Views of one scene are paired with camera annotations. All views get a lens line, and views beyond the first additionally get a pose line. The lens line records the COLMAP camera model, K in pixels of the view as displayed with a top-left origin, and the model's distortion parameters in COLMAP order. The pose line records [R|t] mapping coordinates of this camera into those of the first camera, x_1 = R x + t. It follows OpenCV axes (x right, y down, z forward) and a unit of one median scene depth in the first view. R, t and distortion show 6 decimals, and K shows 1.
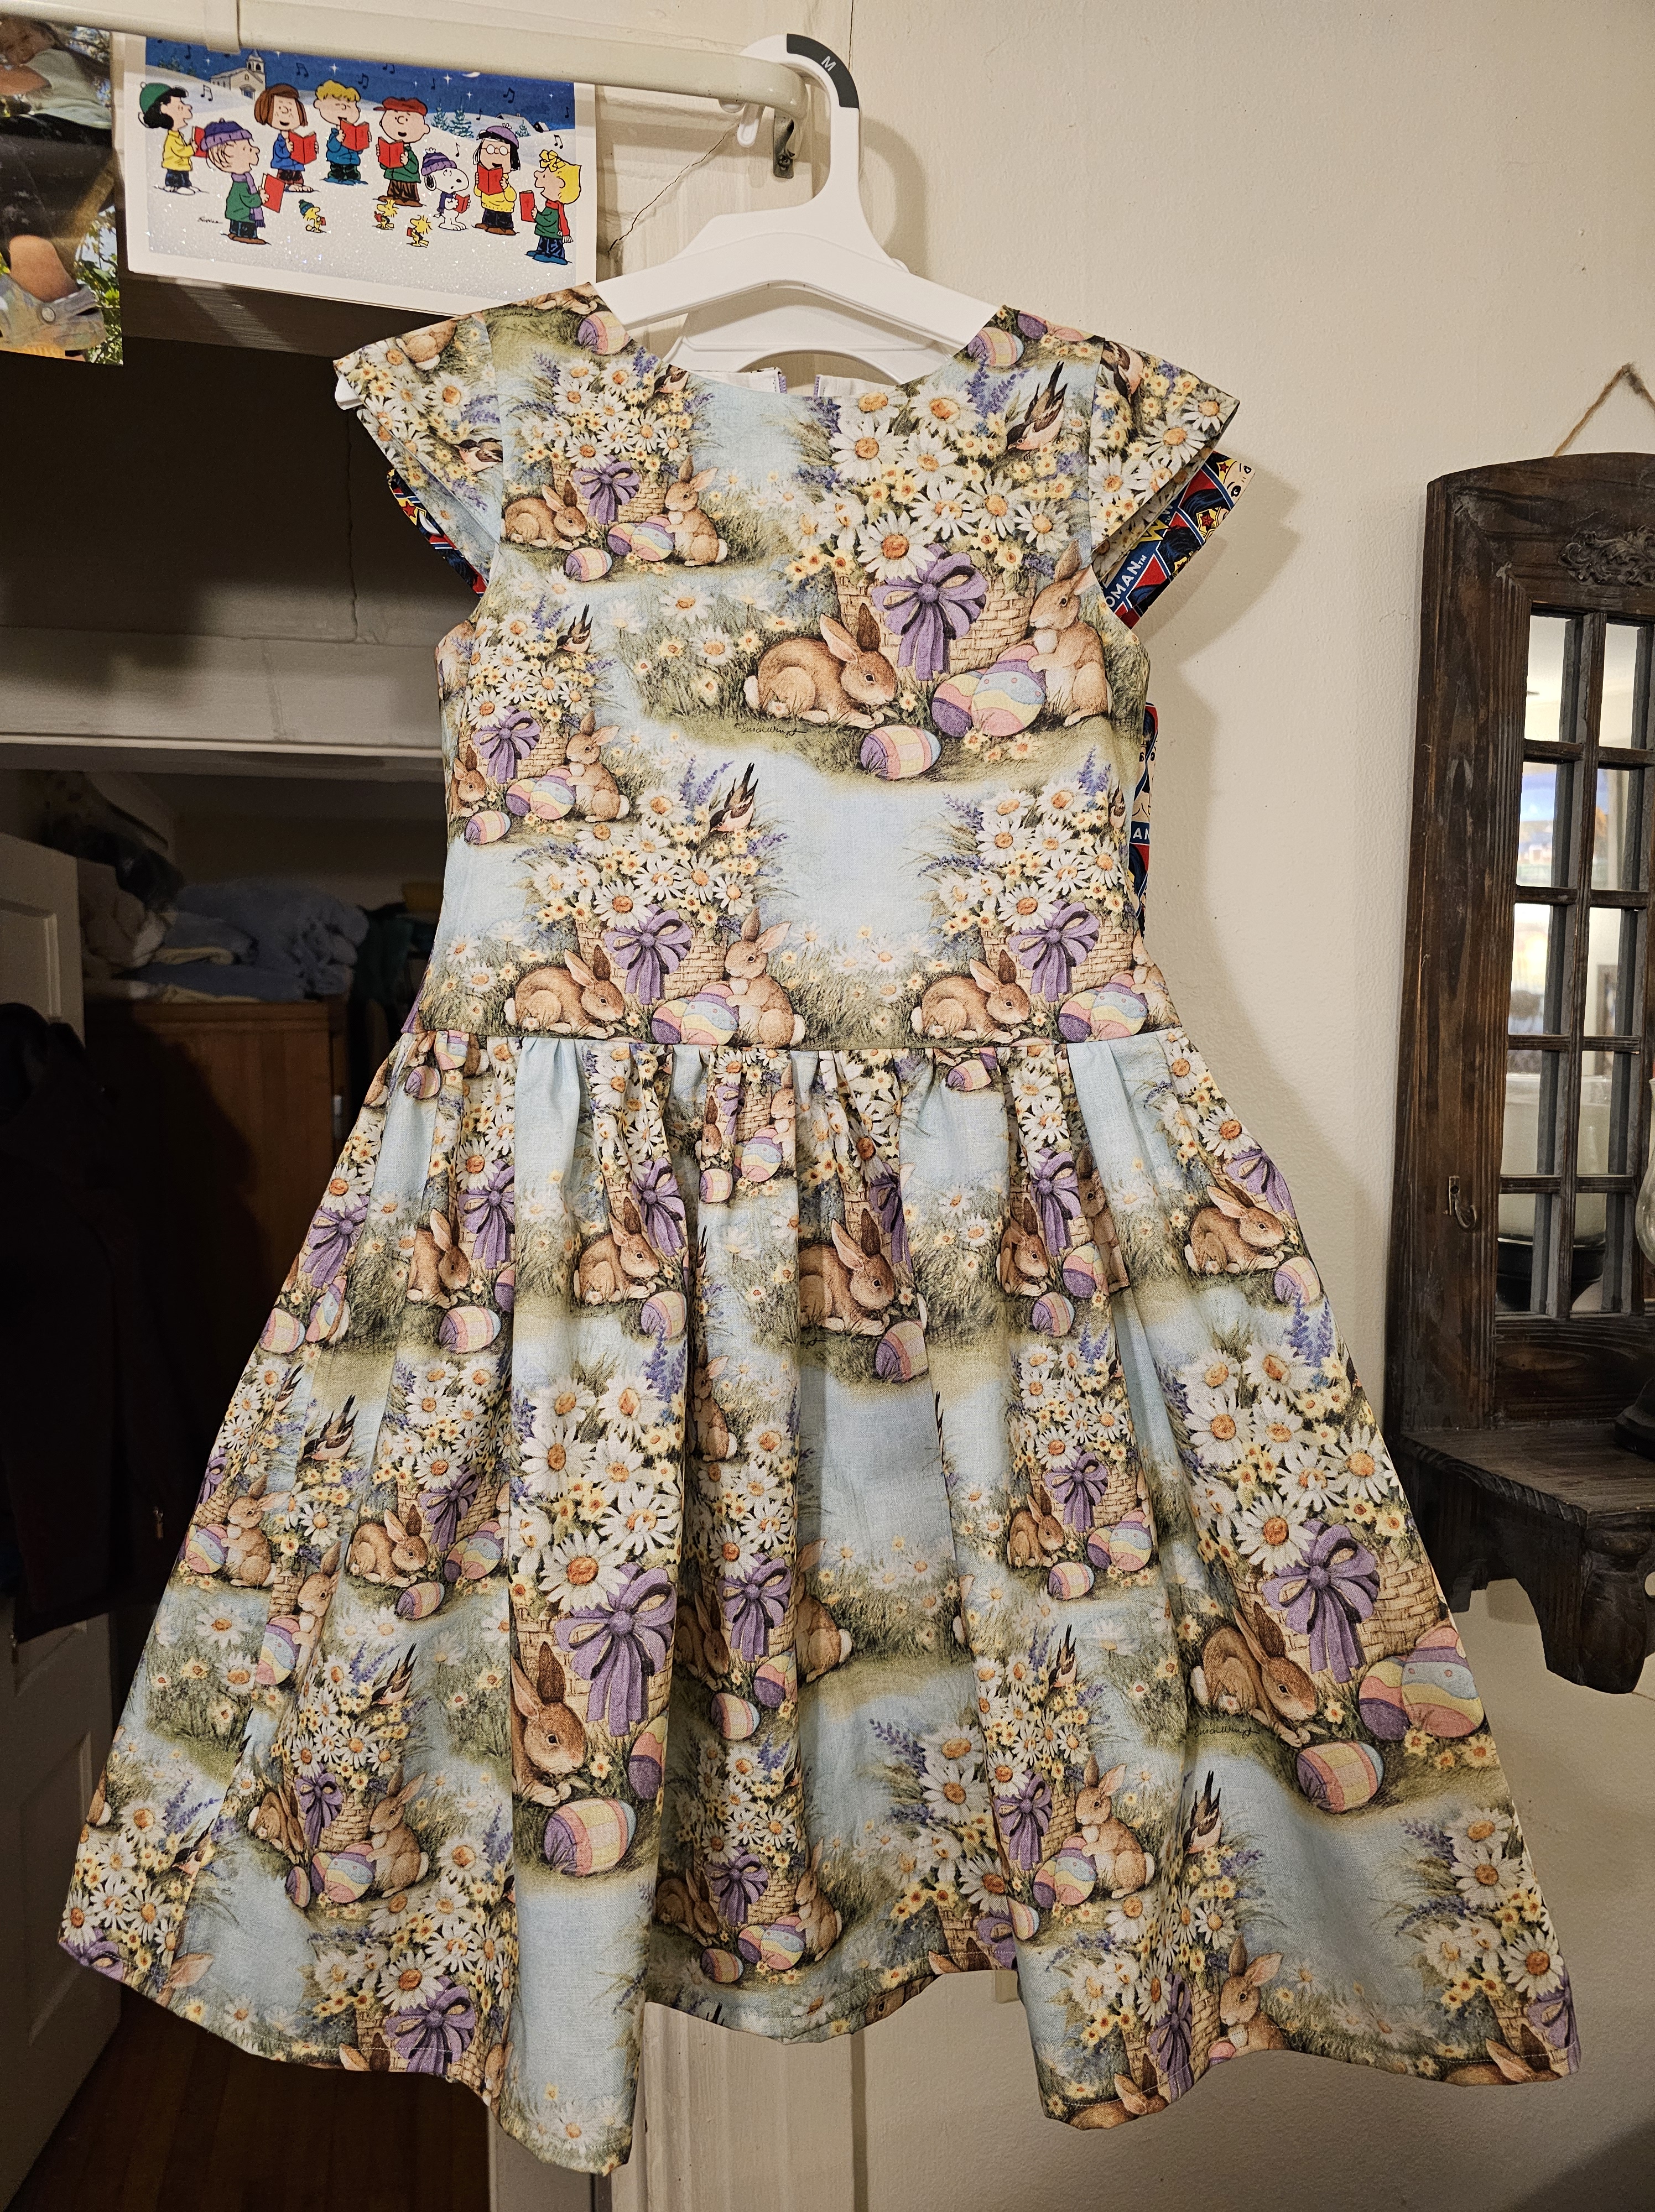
lens RADIAL K [[1446.4, 0, 830.7], [0, 1446.4, 1117.0], [0, 0, 1]] dist [-0.059002, 0.024949]
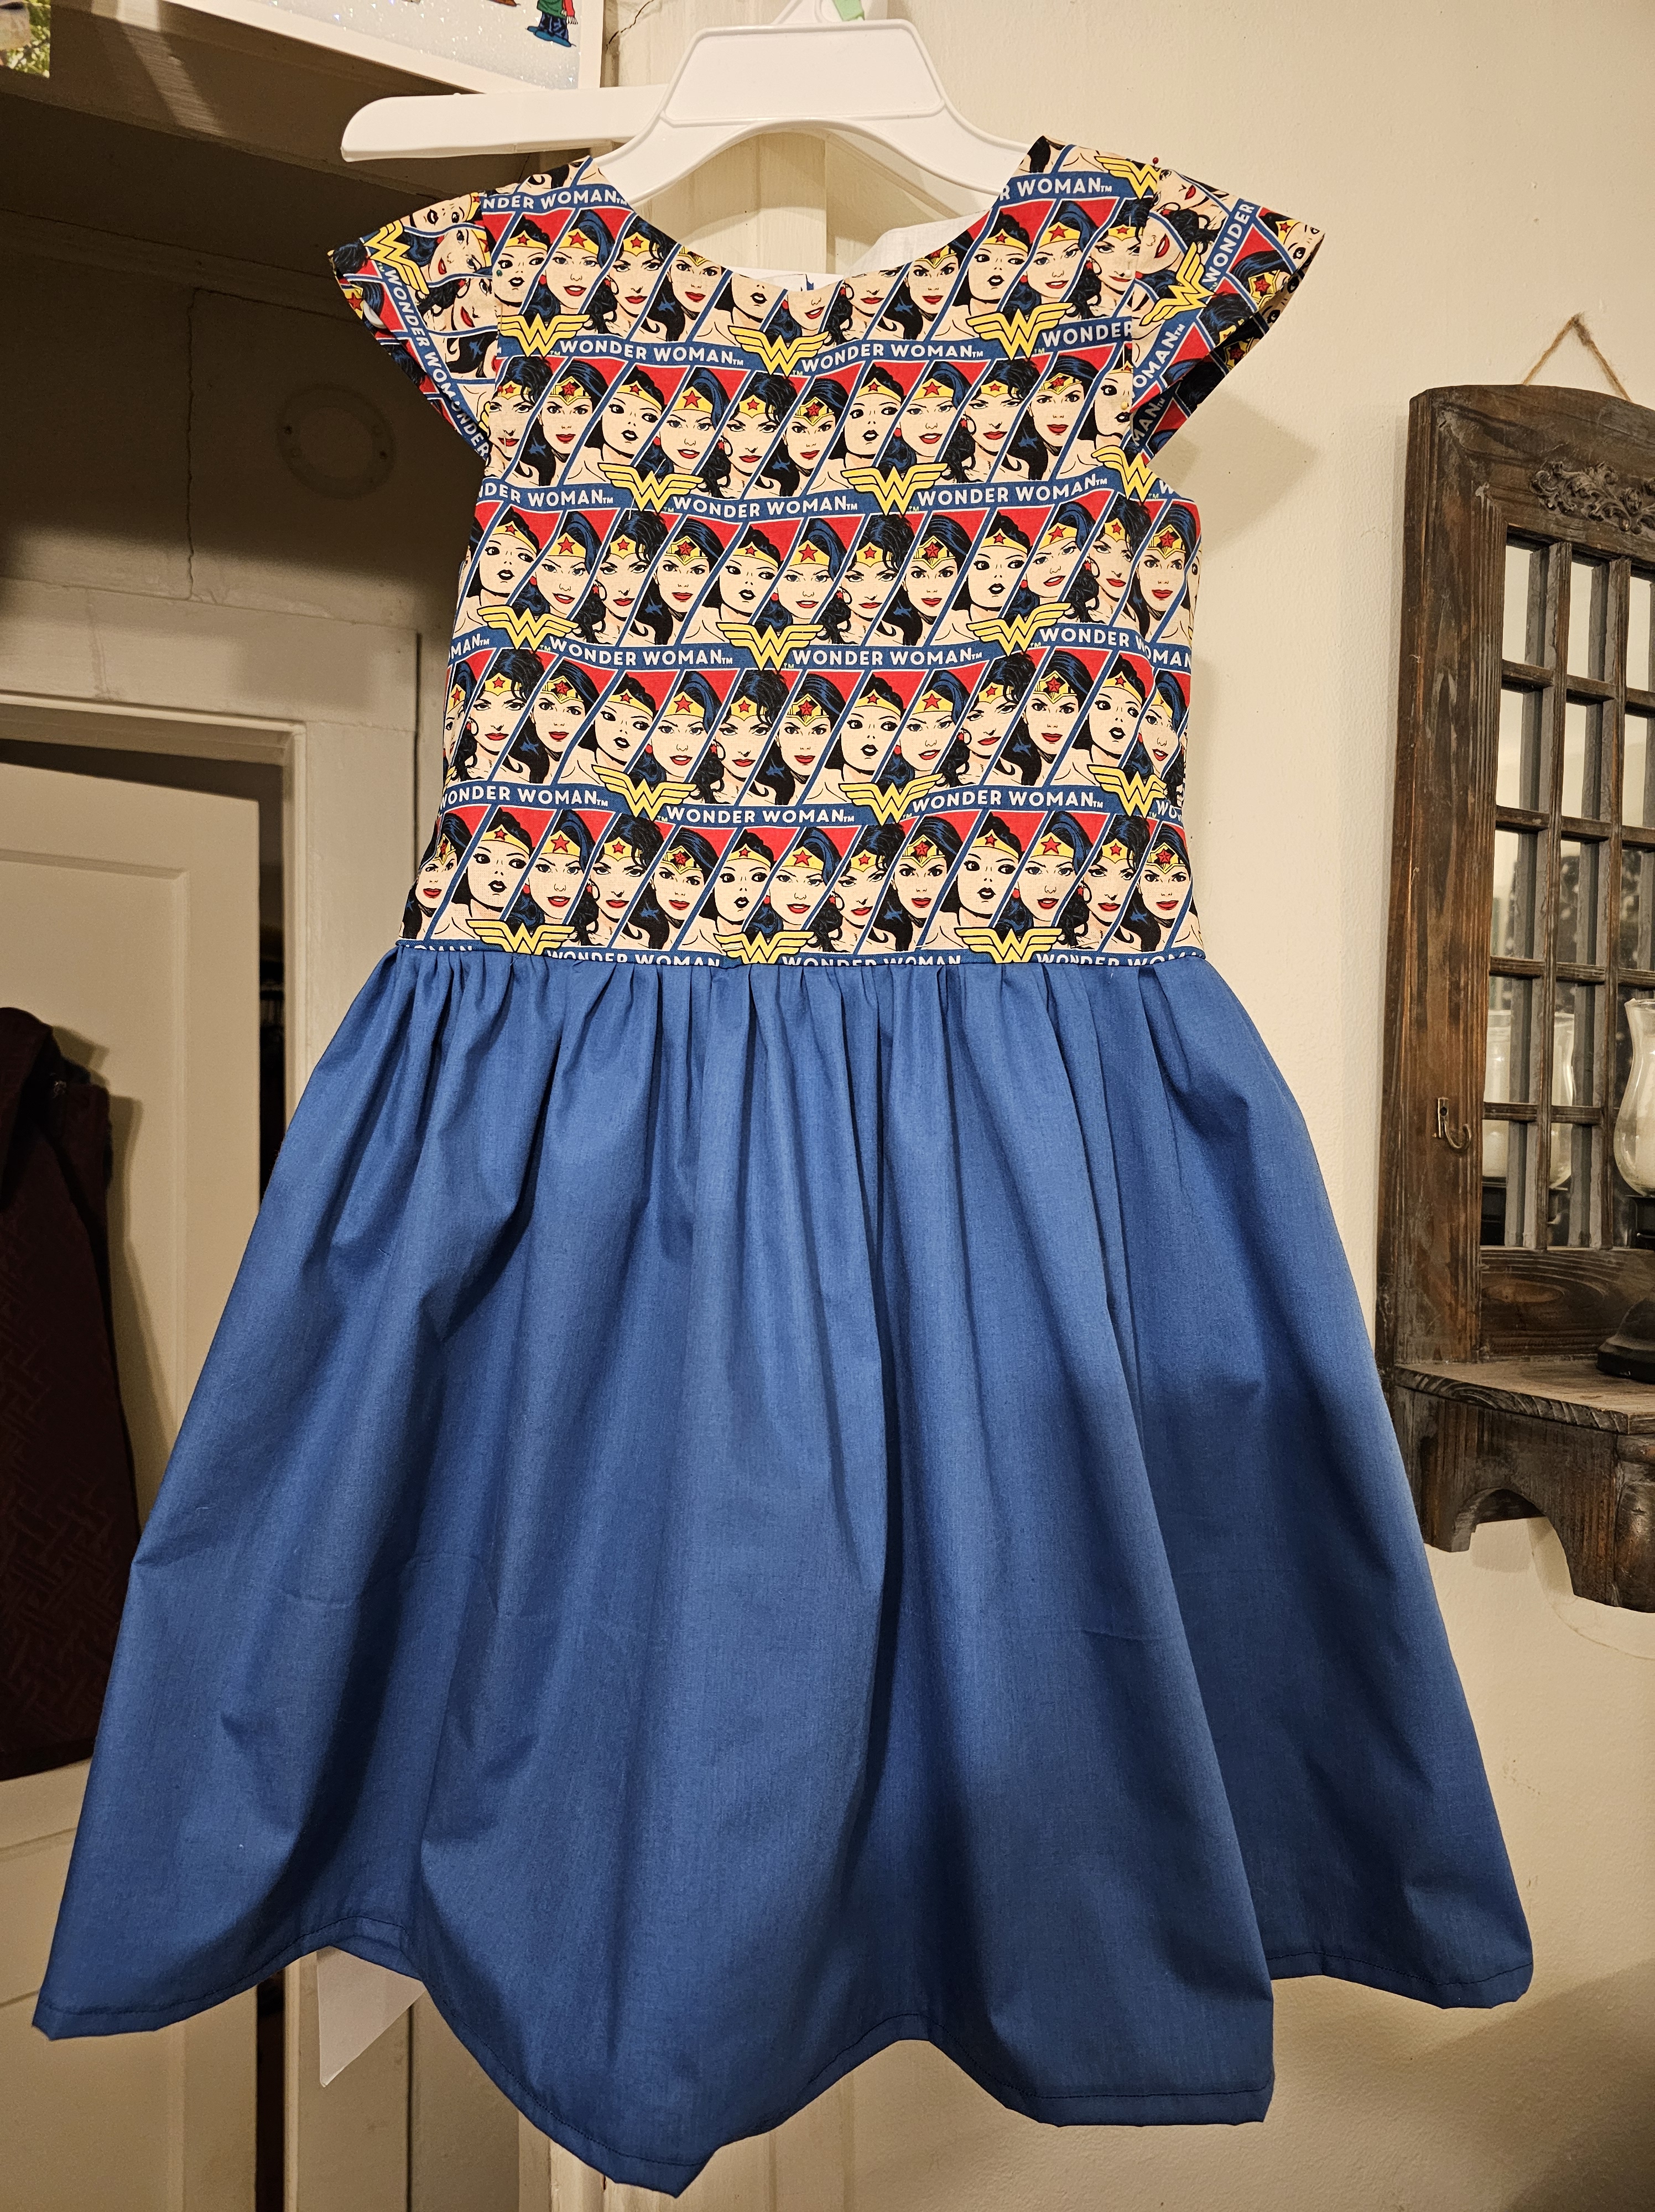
lens RADIAL K [[1446.4, 0, 822.4], [0, 1446.4, 1123.5], [0, 0, 1]] dist [-0.059002, 0.024949]
pose [[0.988450, 0.010941, 0.151154, -0.135297], [-0.001653, 0.998110, -0.061436, 0.125723], [-0.151540, 0.060477, 0.986599, 0.110165]]
